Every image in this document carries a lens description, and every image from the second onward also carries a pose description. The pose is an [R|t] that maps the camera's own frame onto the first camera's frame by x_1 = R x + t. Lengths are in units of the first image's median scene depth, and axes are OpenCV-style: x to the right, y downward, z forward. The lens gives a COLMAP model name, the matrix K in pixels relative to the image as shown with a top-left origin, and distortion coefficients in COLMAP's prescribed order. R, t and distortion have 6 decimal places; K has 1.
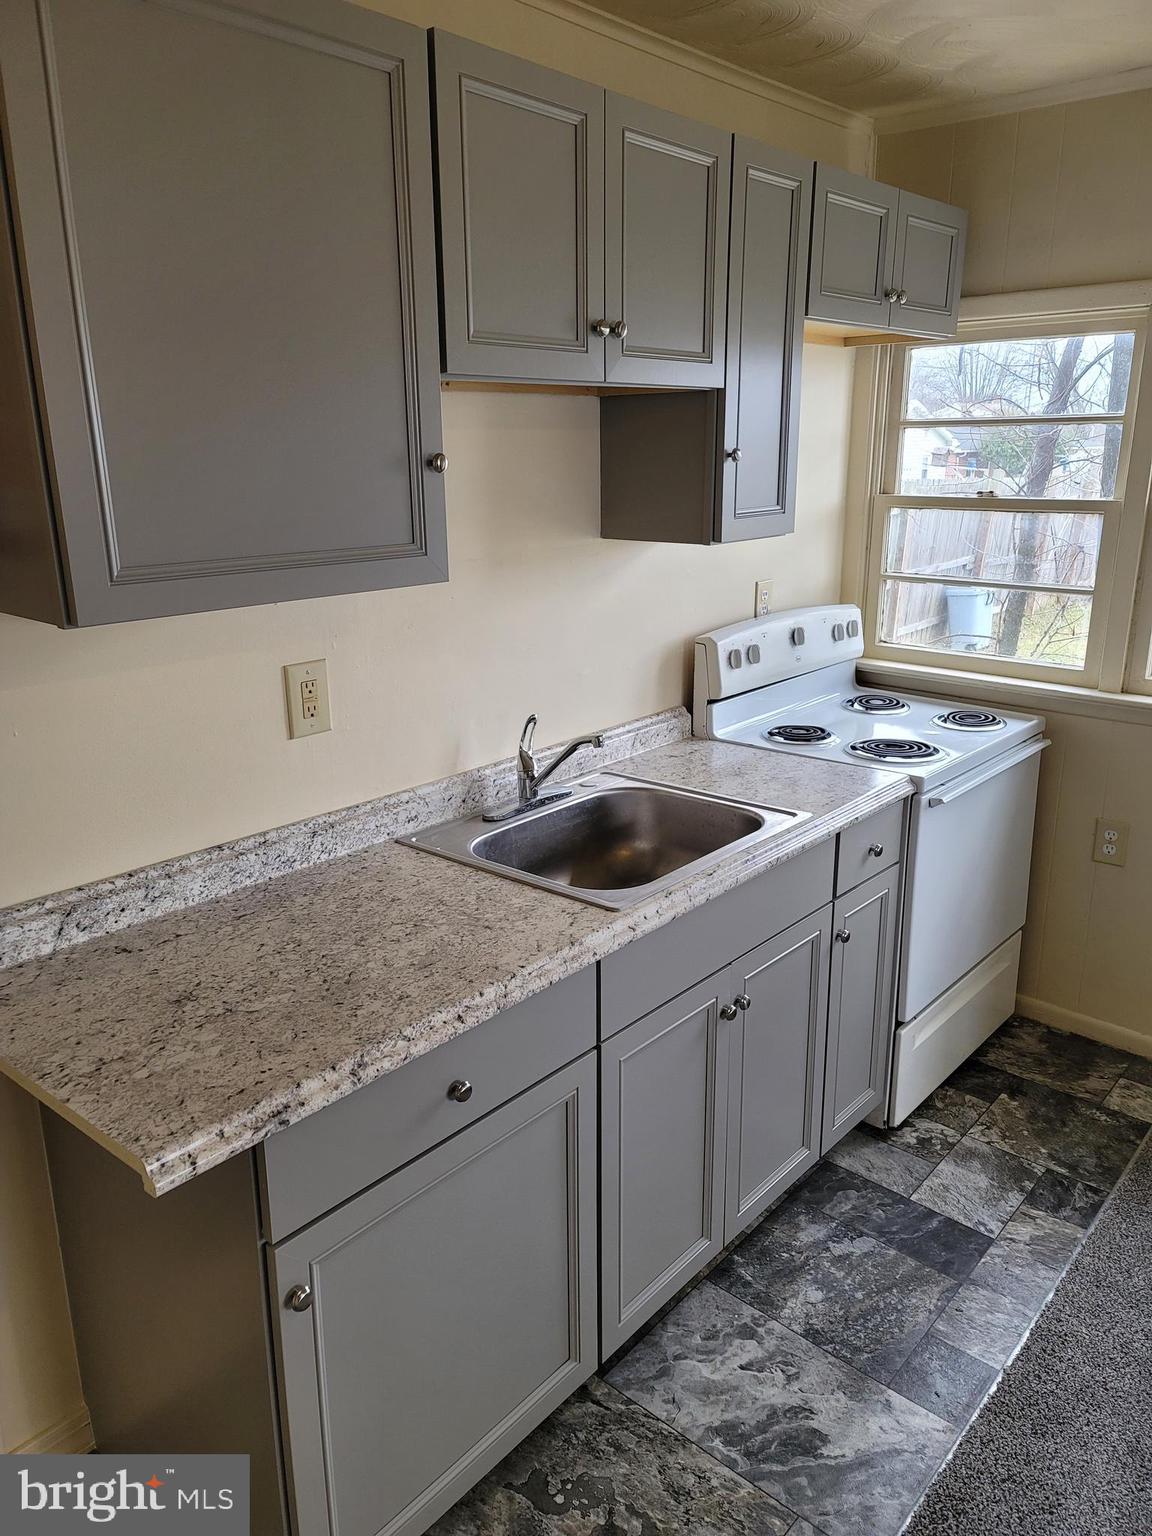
lens RADIAL K [[1146.0, 0, 574.9], [0, 1146.0, 753.0], [0, 0, 1]] dist [0.040473, -0.017795]
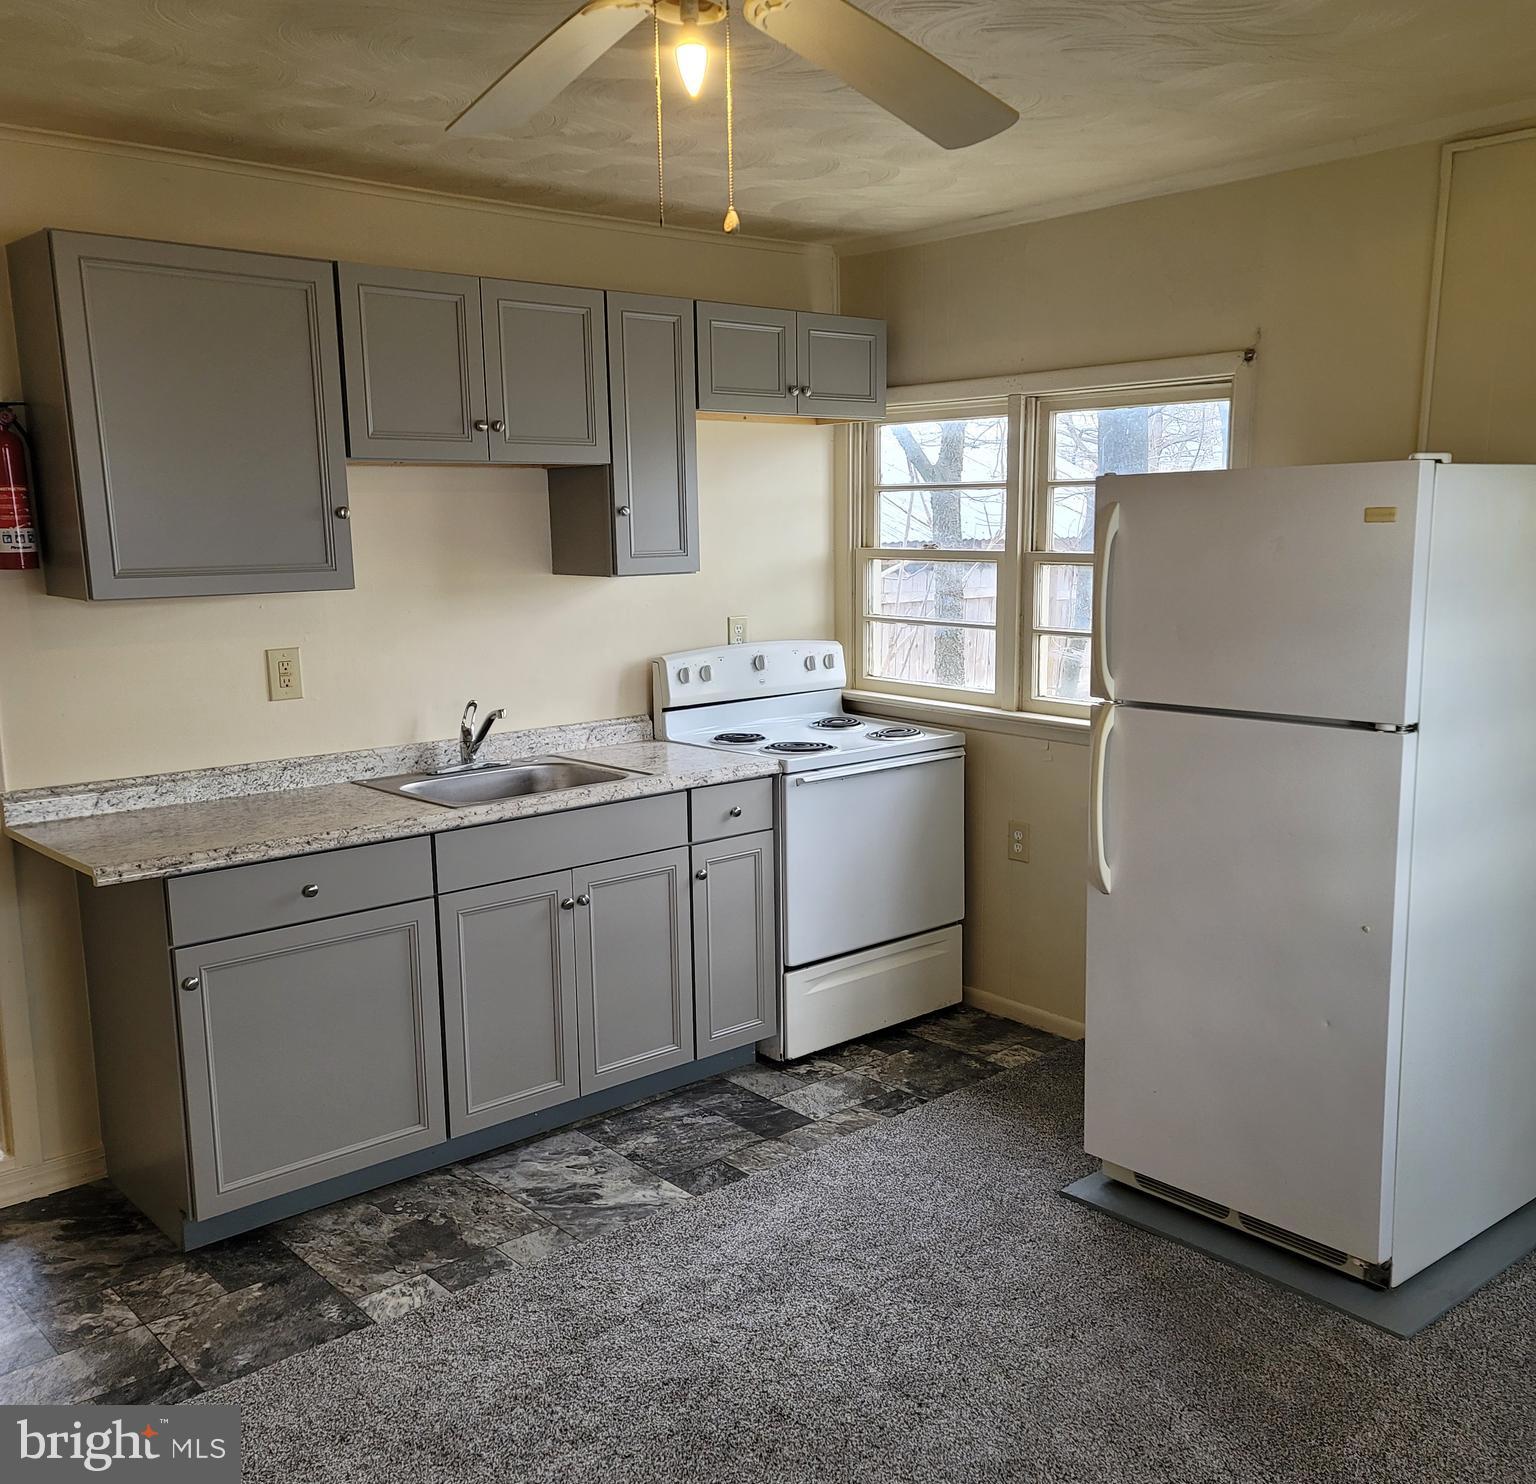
lens RADIAL K [[1455.9, 0, 767.2], [0, 1455.9, 757.1], [0, 0, 1]] dist [0.014932, 0.000000]
pose [[0.993276, 0.018226, -0.114328, 0.499226], [-0.029047, 0.995176, -0.093709, 0.180899], [0.112068, 0.096400, 0.989014, -0.633773]]
